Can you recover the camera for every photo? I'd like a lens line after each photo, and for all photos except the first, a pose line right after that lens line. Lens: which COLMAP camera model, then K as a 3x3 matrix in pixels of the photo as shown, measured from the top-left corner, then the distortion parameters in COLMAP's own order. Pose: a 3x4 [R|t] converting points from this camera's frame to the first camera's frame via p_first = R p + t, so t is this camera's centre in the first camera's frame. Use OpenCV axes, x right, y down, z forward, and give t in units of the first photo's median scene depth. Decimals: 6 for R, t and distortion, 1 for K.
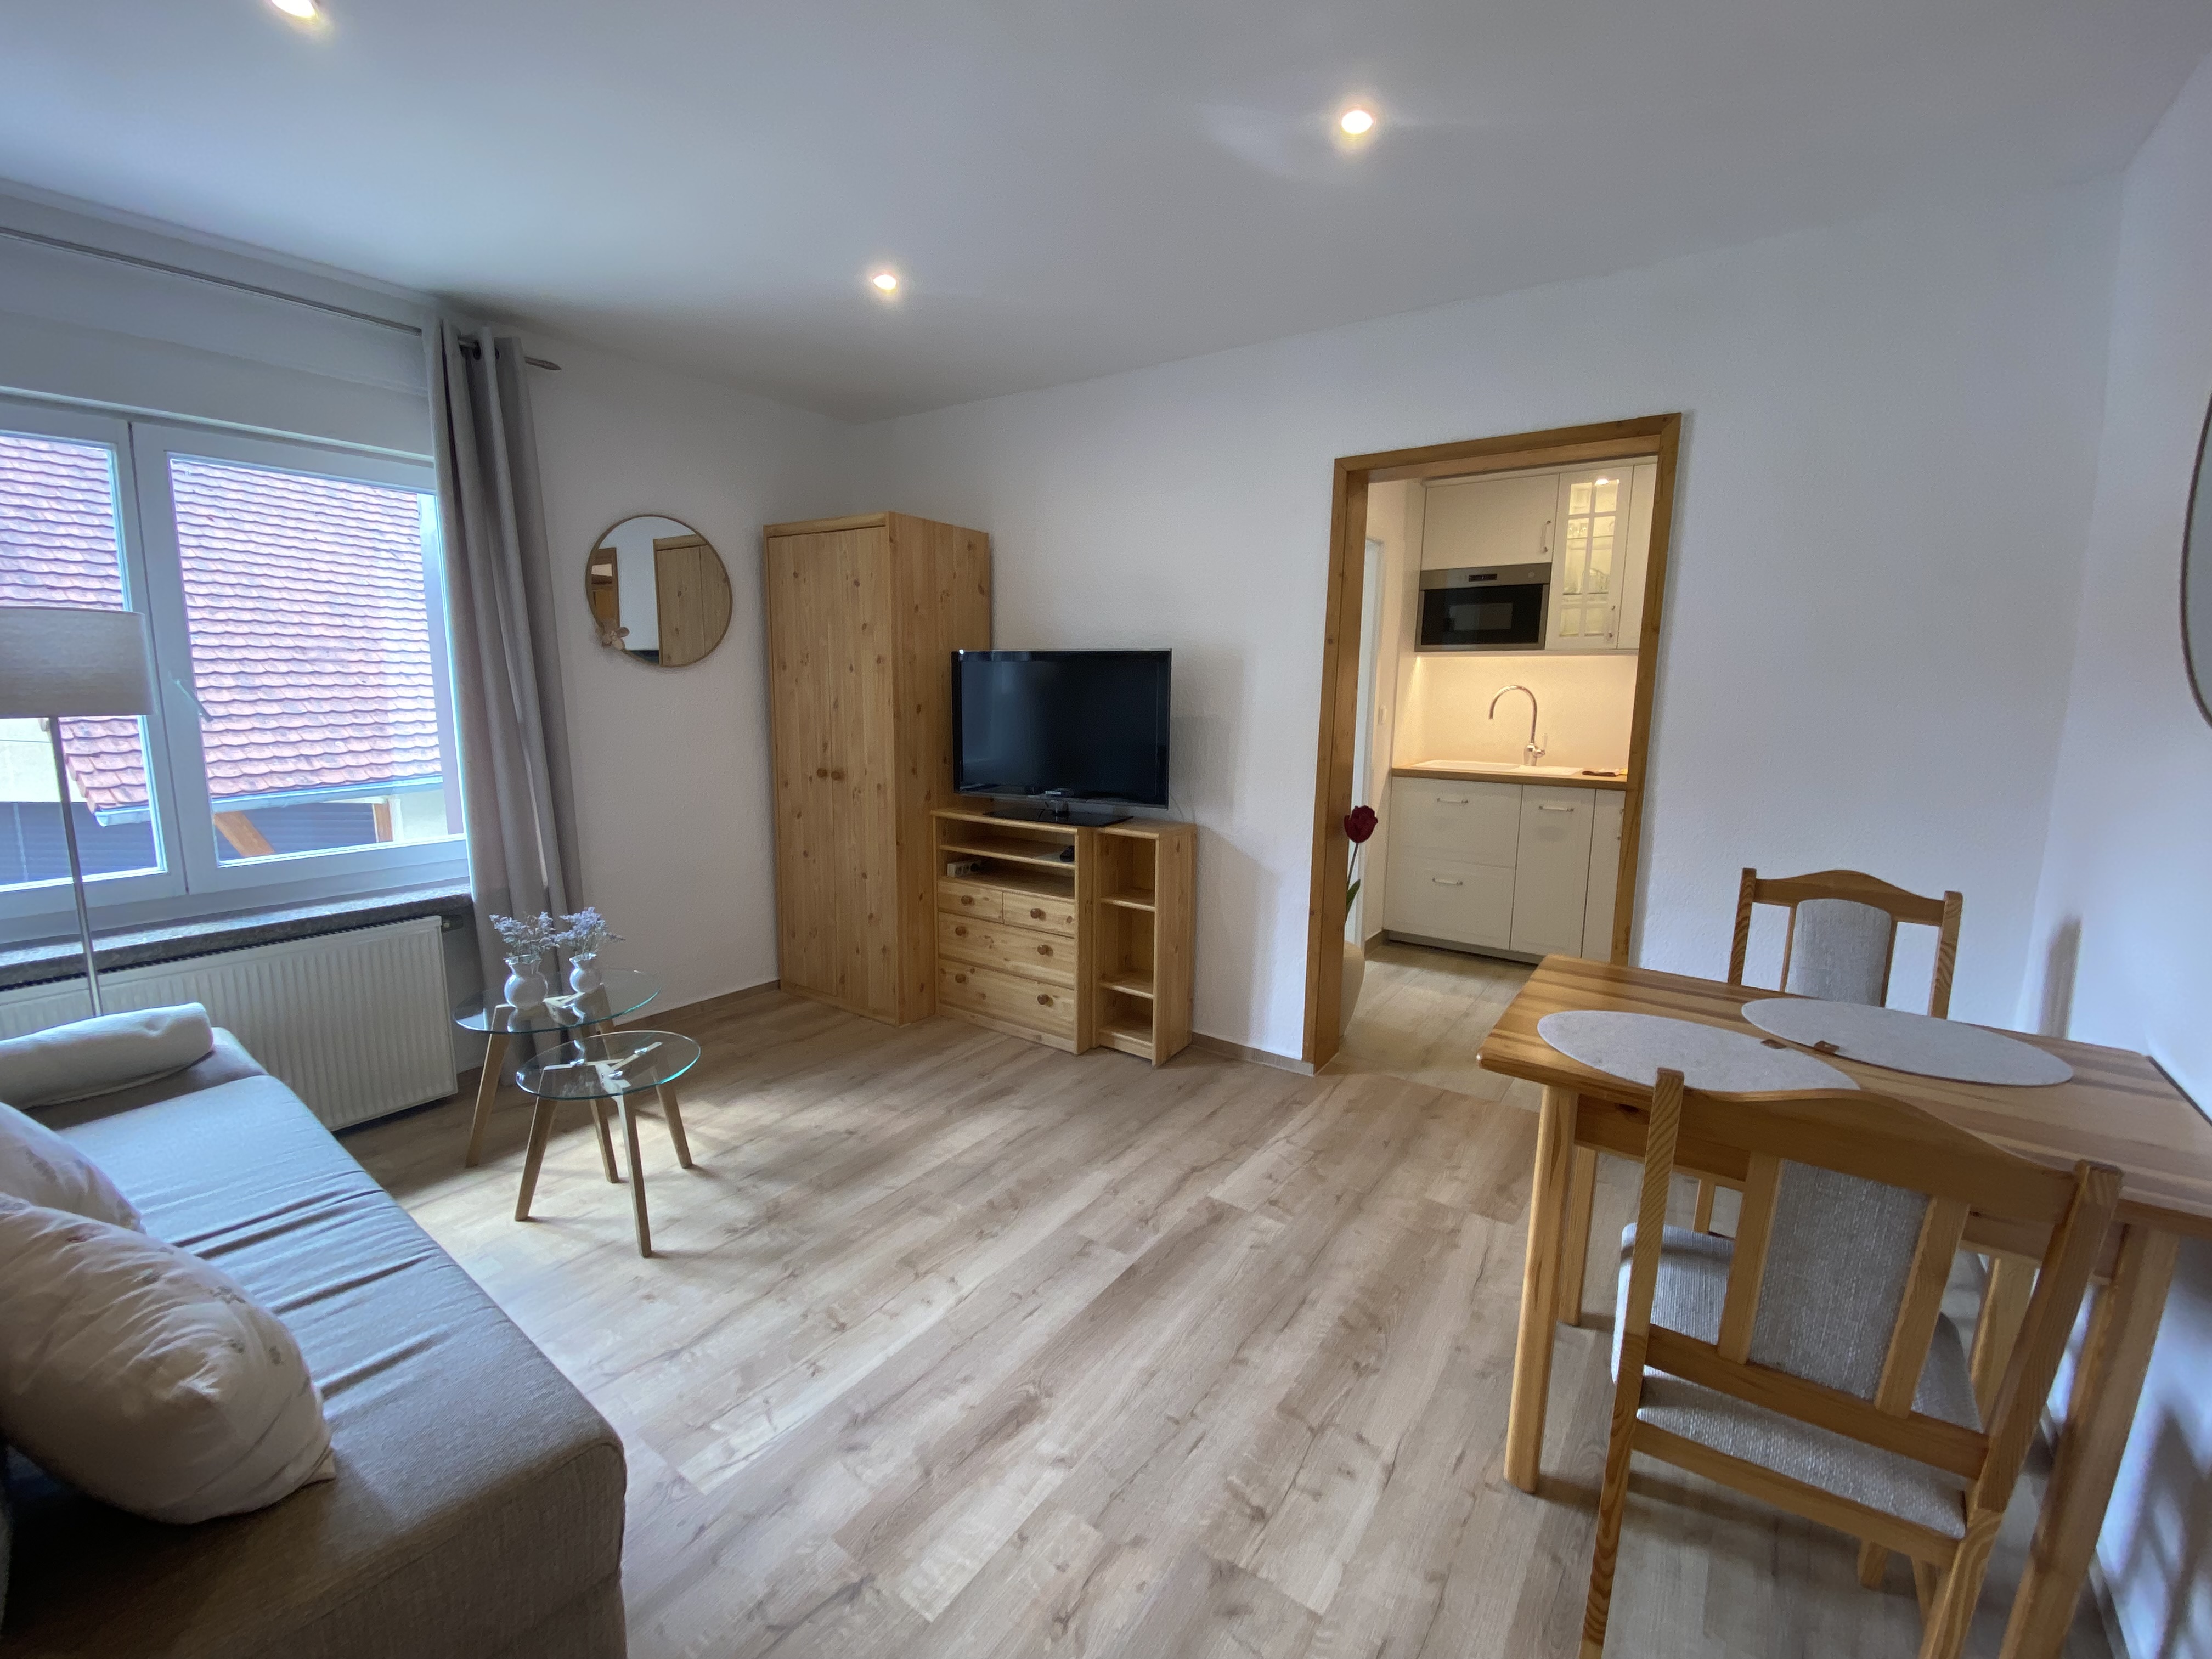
lens RADIAL K [[912.6, 0, 1111.3], [0, 912.6, 818.9], [0, 0, 1]] dist [-0.006711, -0.009844]
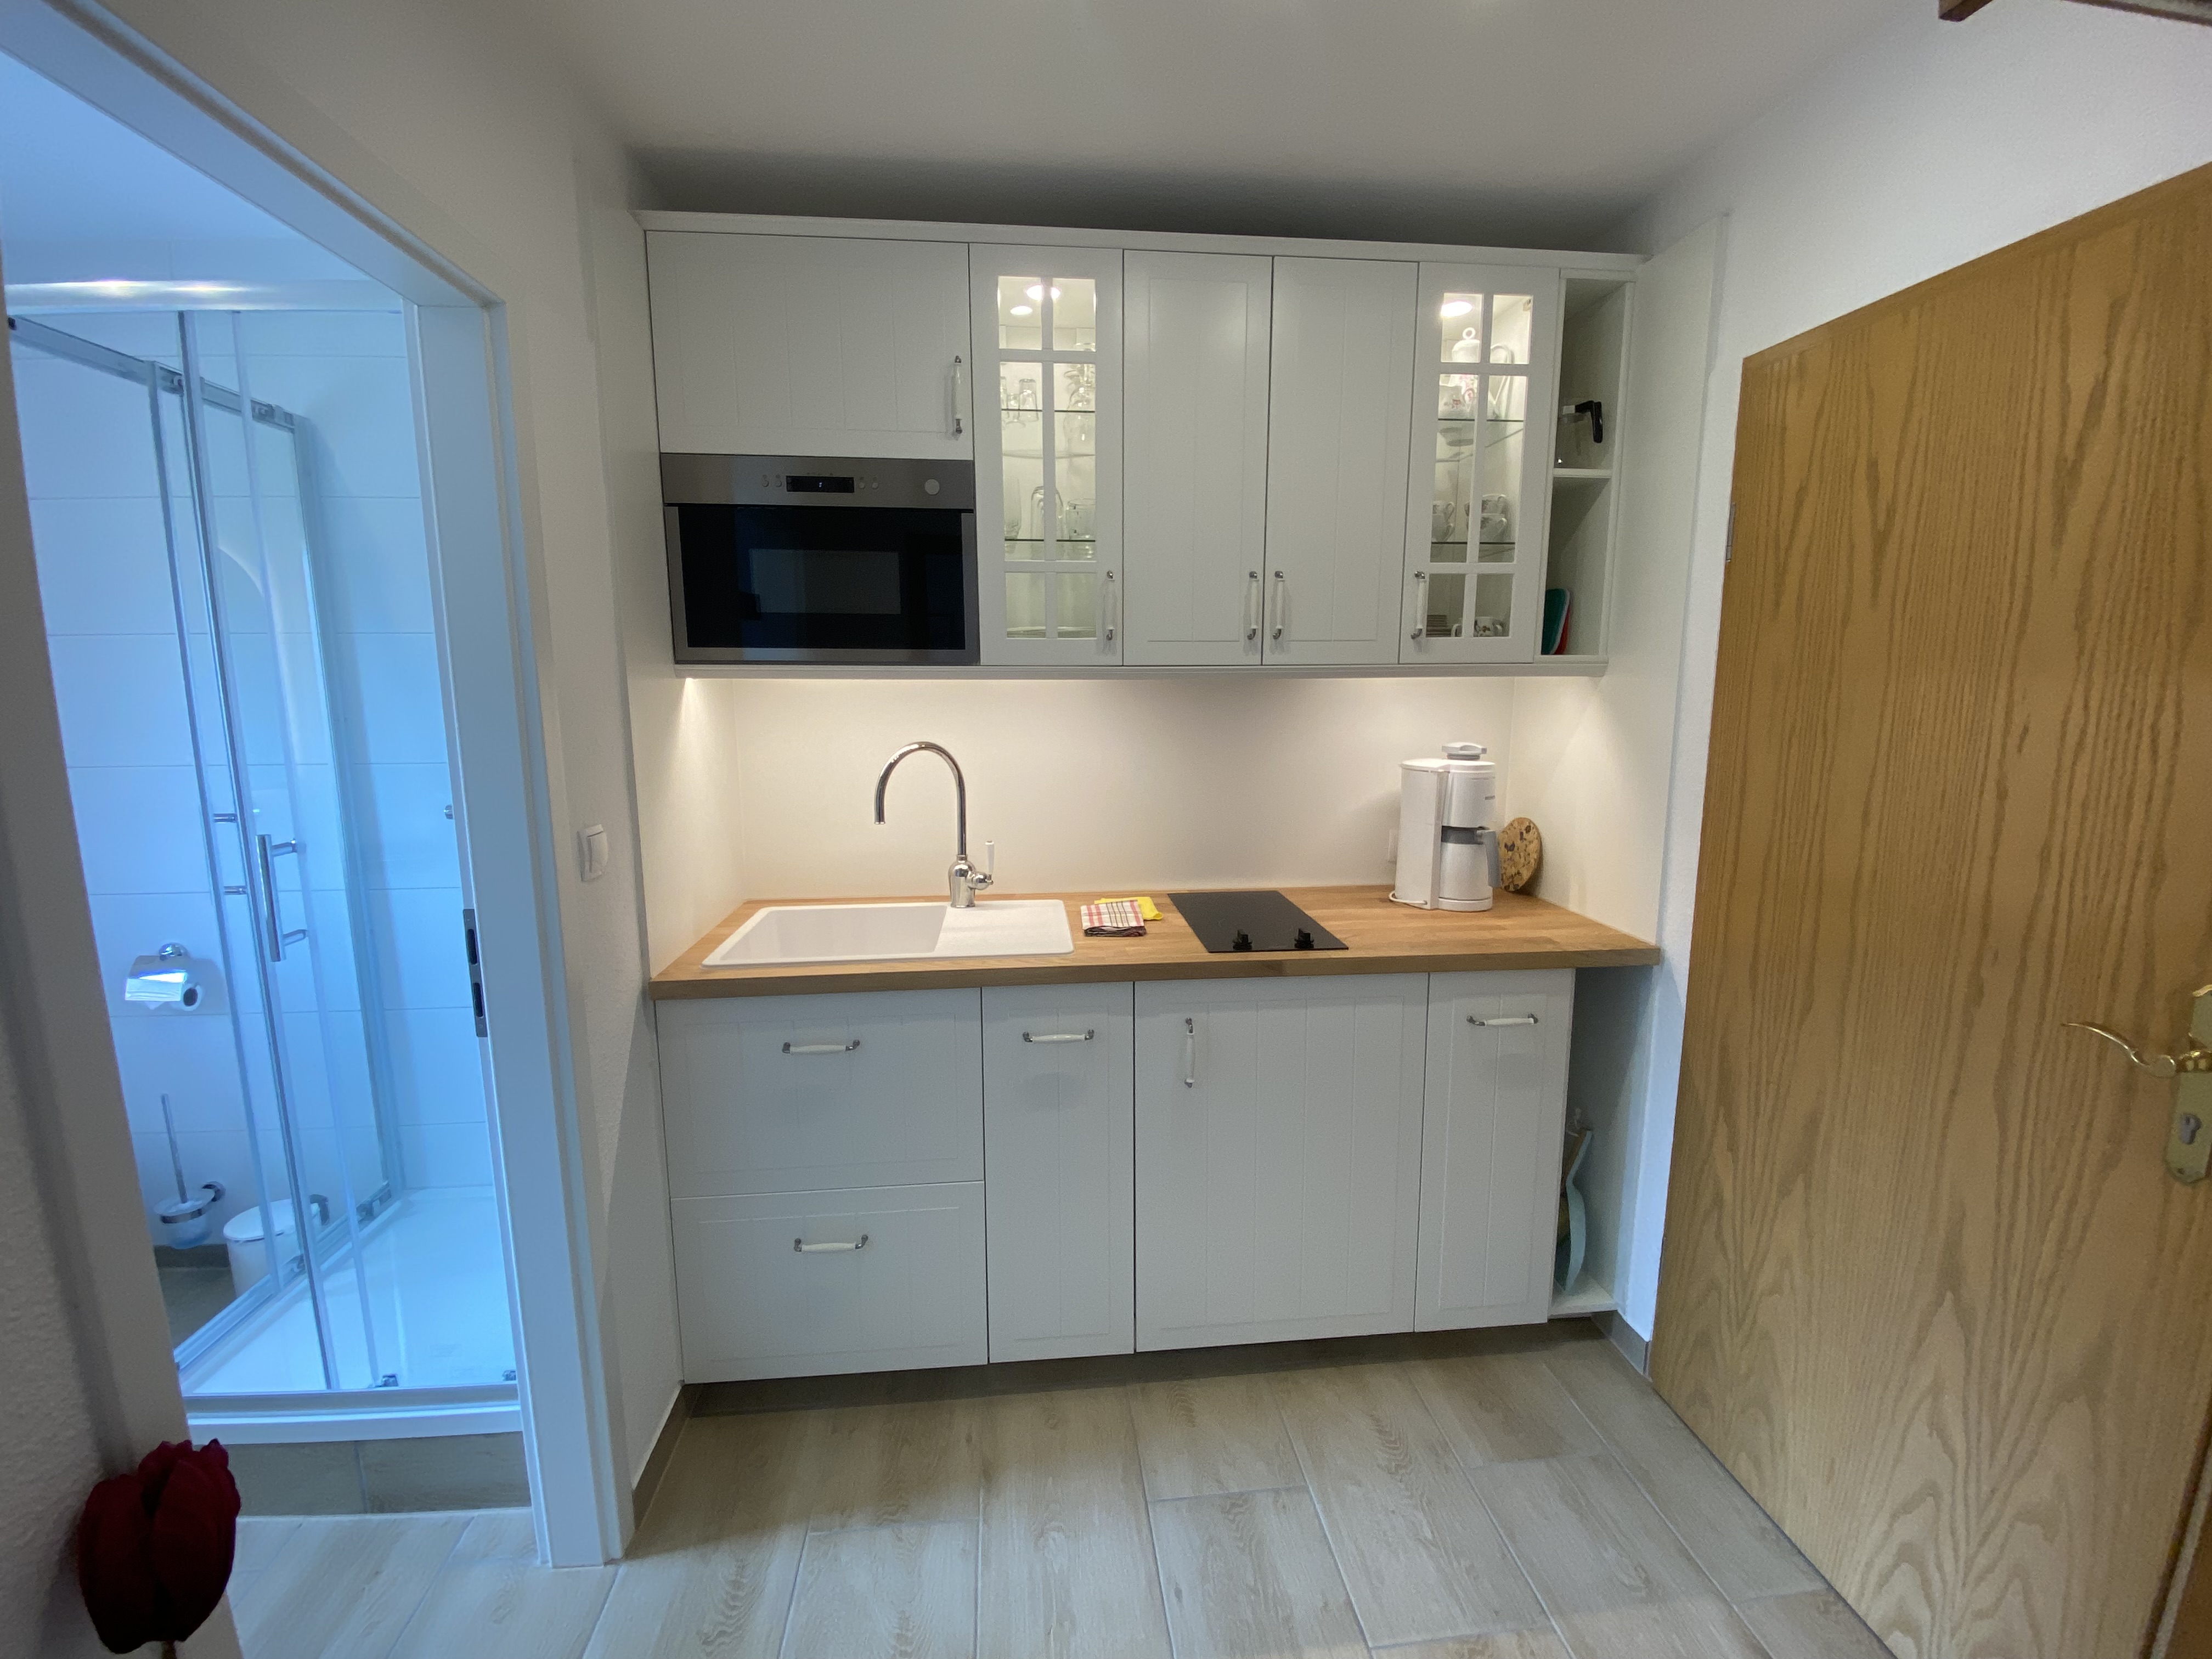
lens RADIAL K [[912.6, 0, 1112.1], [0, 912.6, 836.9], [0, 0, 1]] dist [-0.006711, -0.009844]
pose [[0.753349, -0.125846, 0.645467, 0.230864], [0.109397, 0.991825, 0.065693, -0.125508], [-0.648458, 0.021123, 0.760957, 0.627537]]
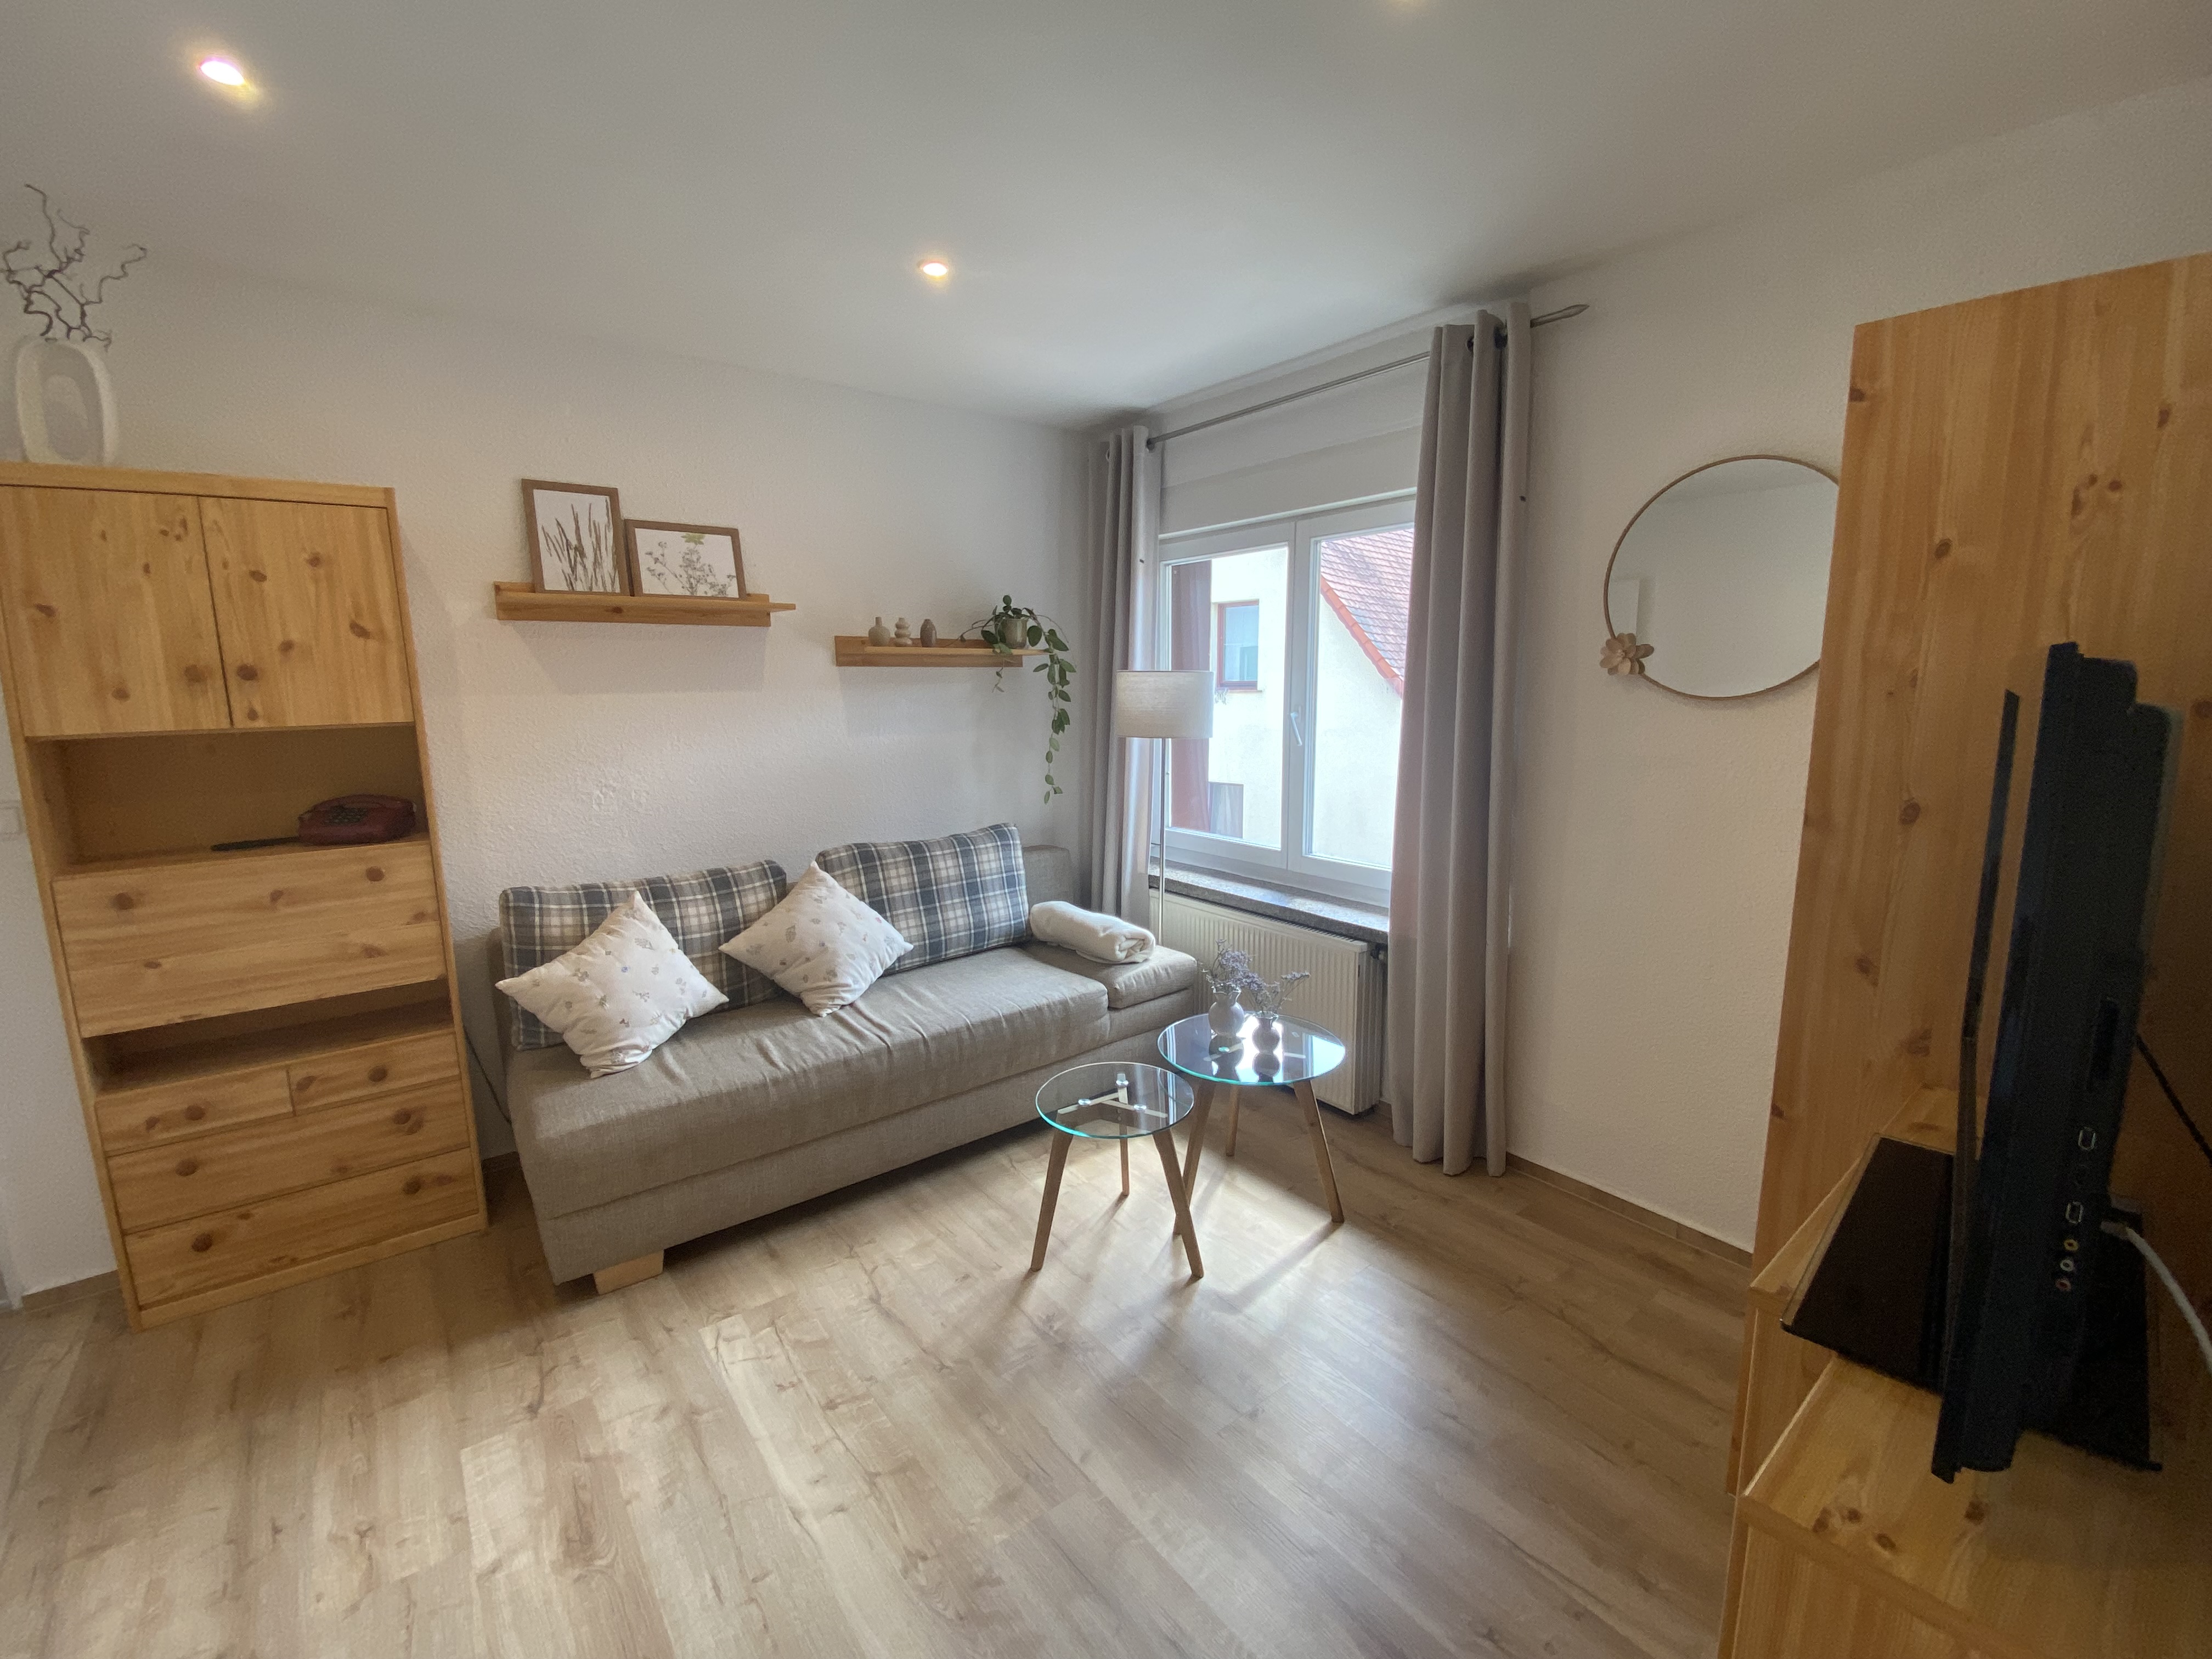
lens RADIAL K [[912.6, 0, 1086.4], [0, 912.6, 812.0], [0, 0, 1]] dist [-0.006711, -0.009844]
pose [[-0.295455, 0.125306, -0.947103, 0.499696], [-0.137275, 0.975505, 0.171888, -0.279572], [0.945443, 0.180798, -0.271016, 1.559031]]
